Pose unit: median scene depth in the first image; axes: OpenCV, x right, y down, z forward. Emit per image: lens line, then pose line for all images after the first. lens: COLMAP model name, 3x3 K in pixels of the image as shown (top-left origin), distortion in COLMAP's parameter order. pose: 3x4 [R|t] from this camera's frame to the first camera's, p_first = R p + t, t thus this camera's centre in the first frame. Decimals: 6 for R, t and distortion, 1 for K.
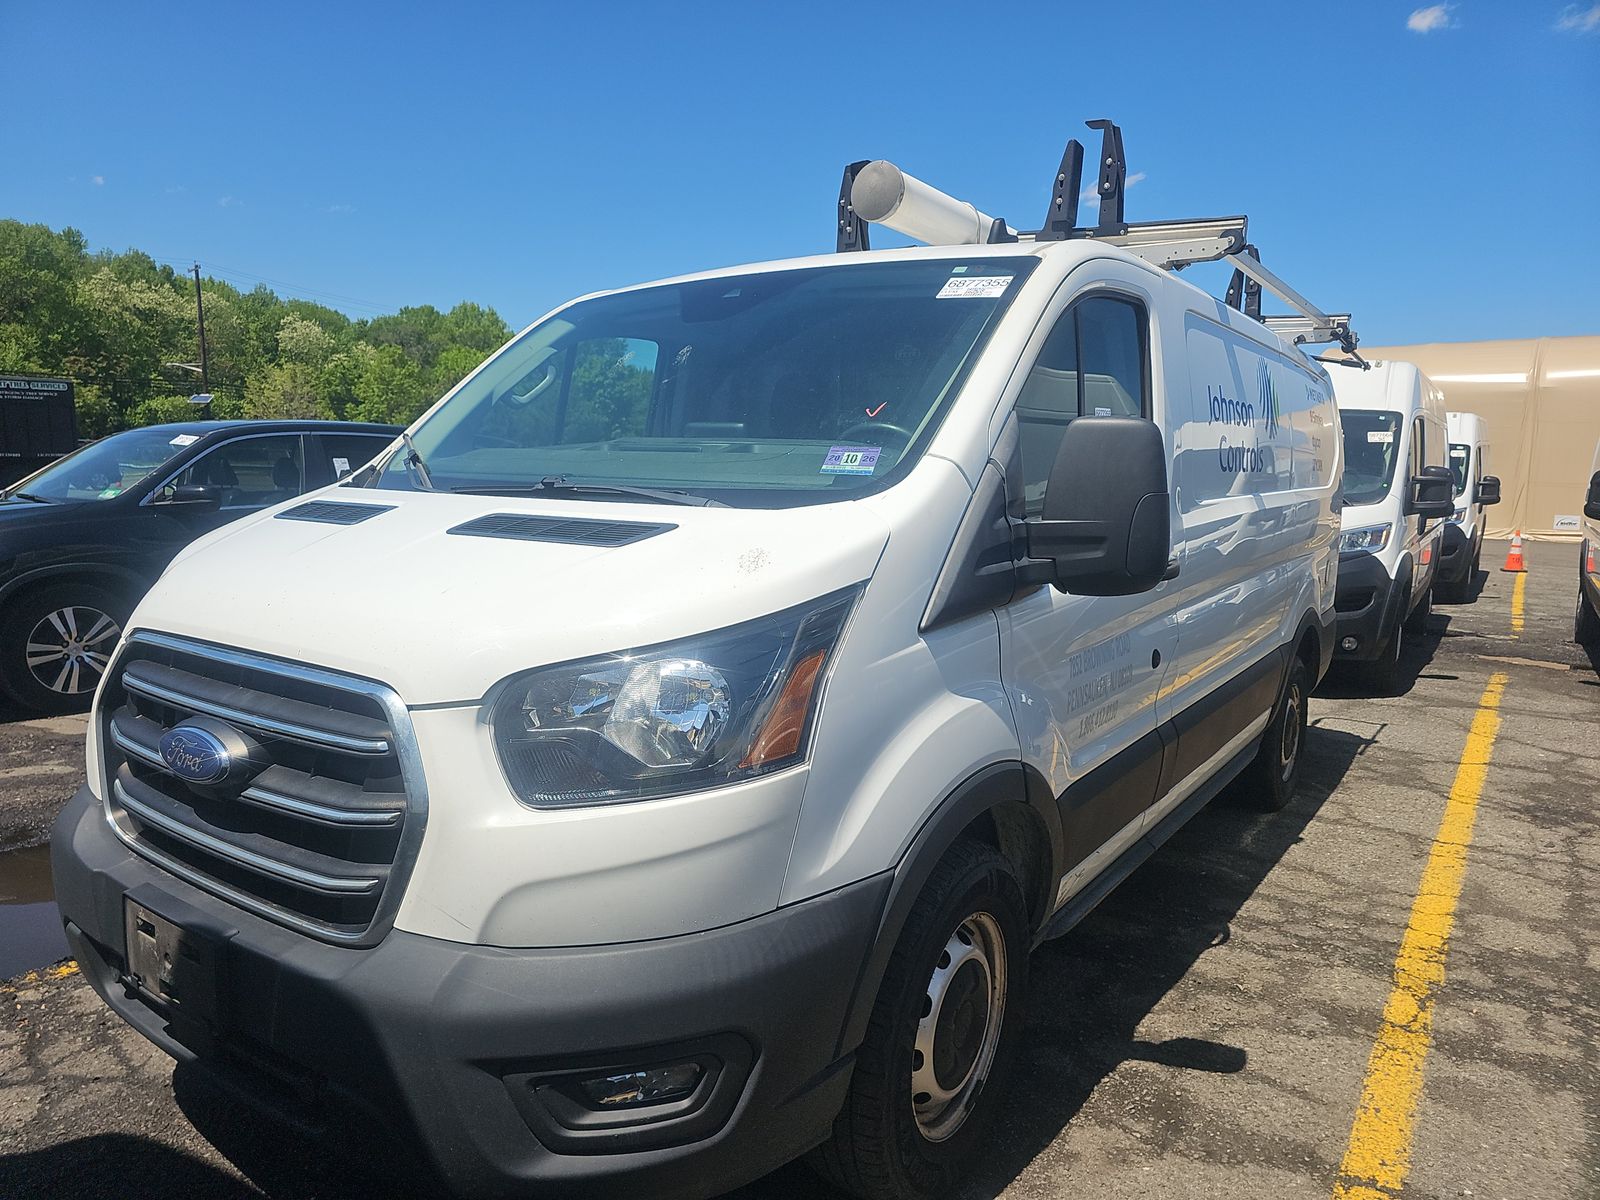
lens RADIAL K [[1125.2, 0, 789.7], [0, 1125.2, 594.4], [0, 0, 1]] dist [0.044972, -0.047070]
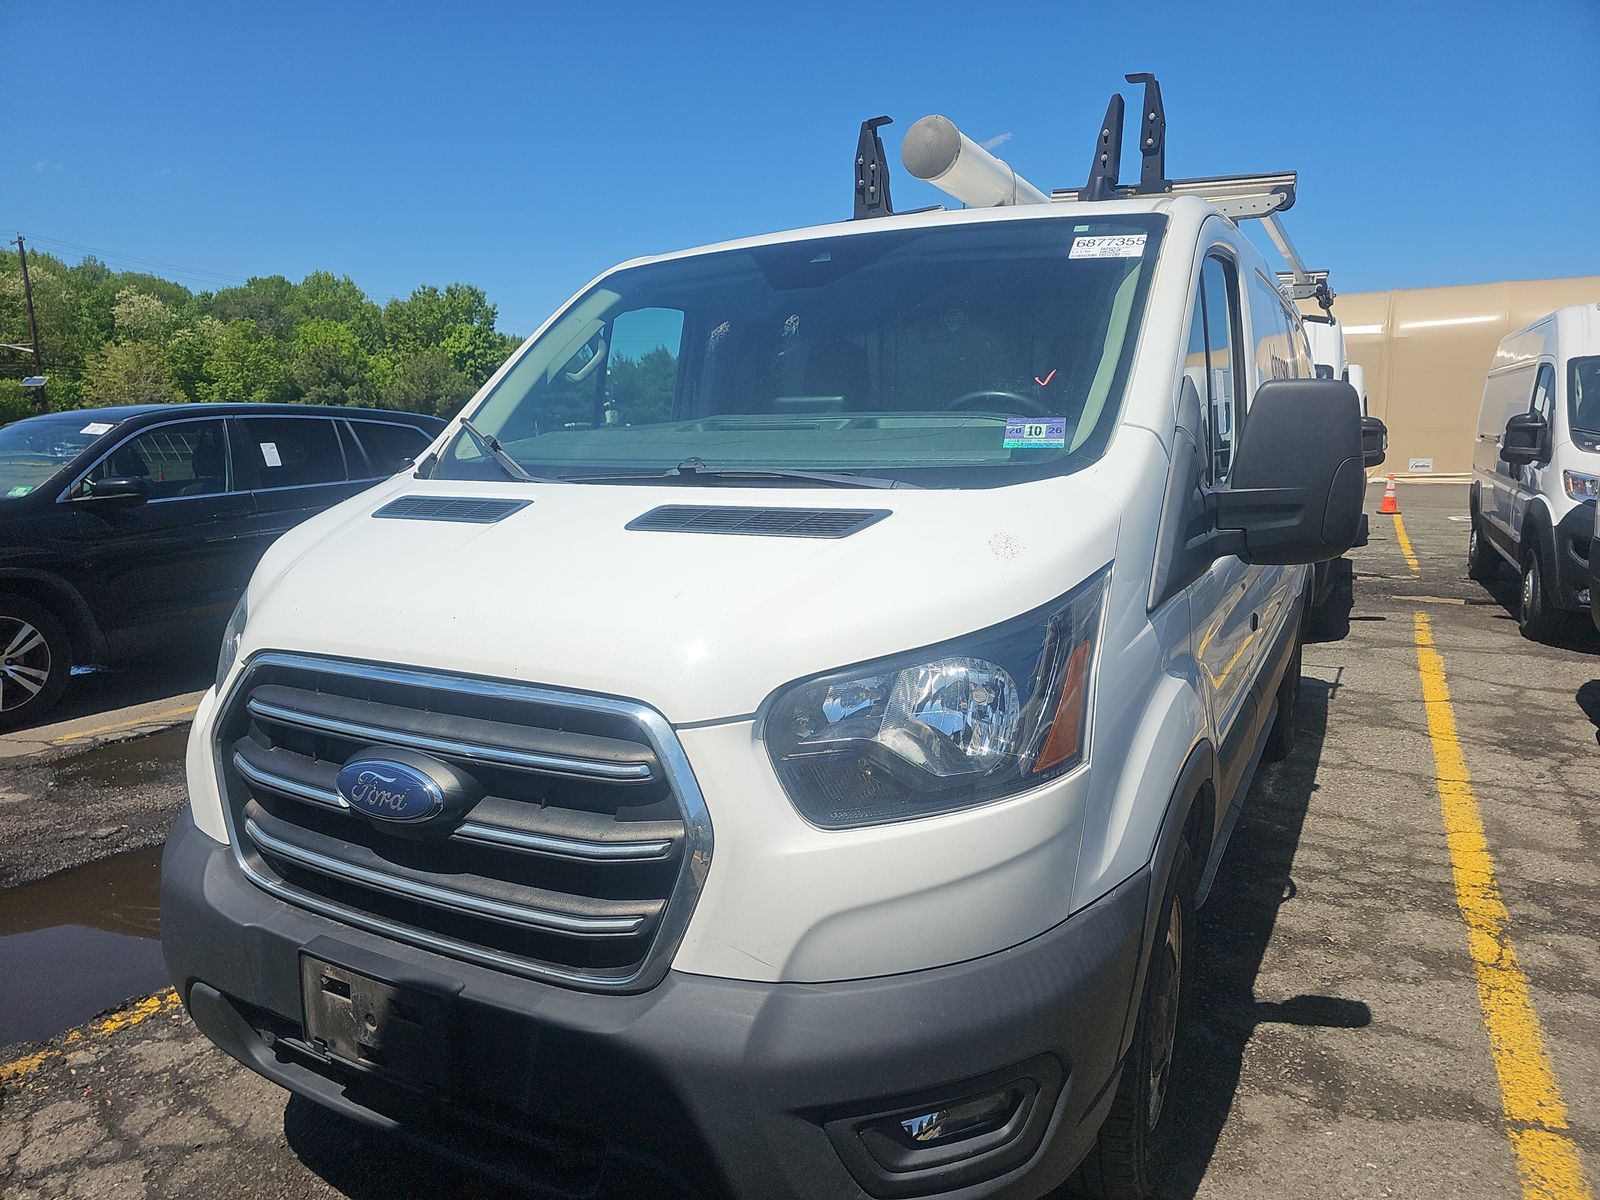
lens RADIAL K [[1125.2, 0, 804.5], [0, 1125.2, 602.0], [0, 0, 1]] dist [0.044972, -0.047070]
pose [[0.992857, -0.047618, 0.109399, -0.202611], [0.043687, 0.998320, 0.038055, -0.018098], [-0.111027, -0.033004, 0.993269, 0.061718]]
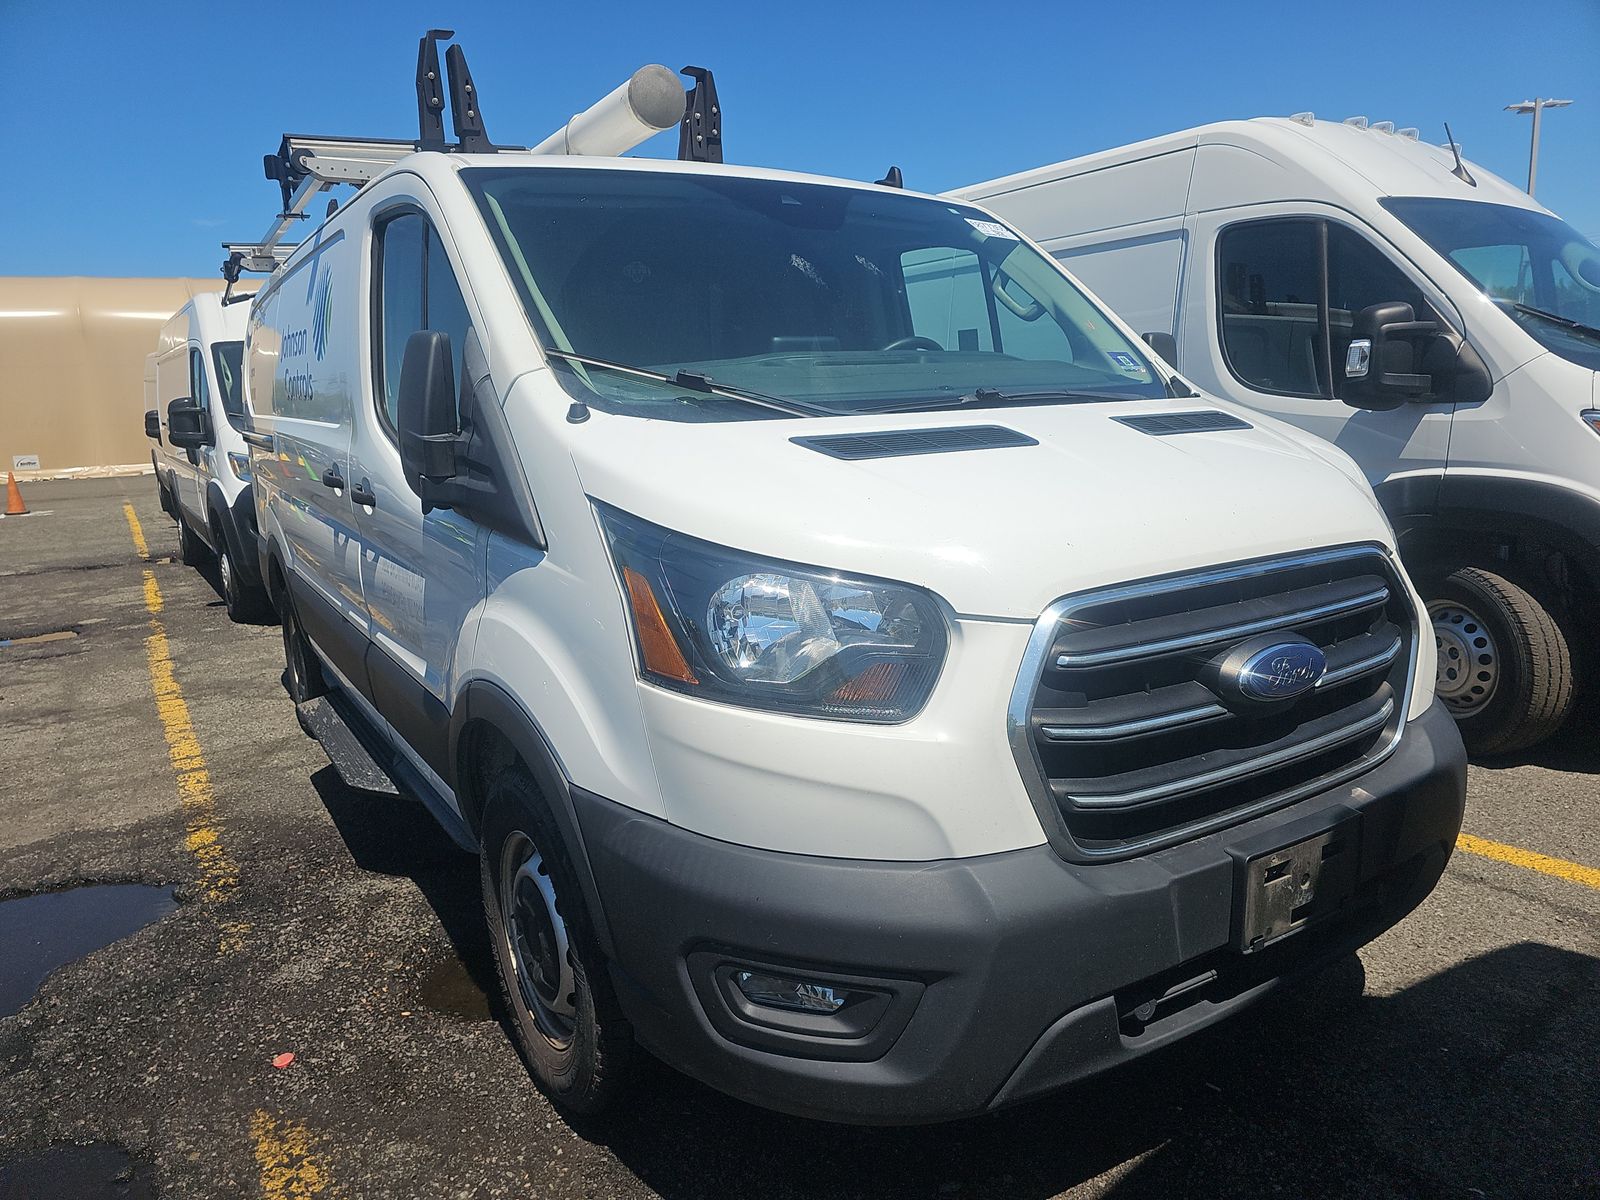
lens RADIAL K [[1125.2, 0, 795.2], [0, 1125.2, 596.5], [0, 0, 1]] dist [0.044972, -0.047070]
pose [[0.357207, -0.210237, 0.910057, -1.073595], [0.161012, 0.973613, 0.161720, -0.100723], [-0.920043, 0.088763, 0.381632, 0.703906]]
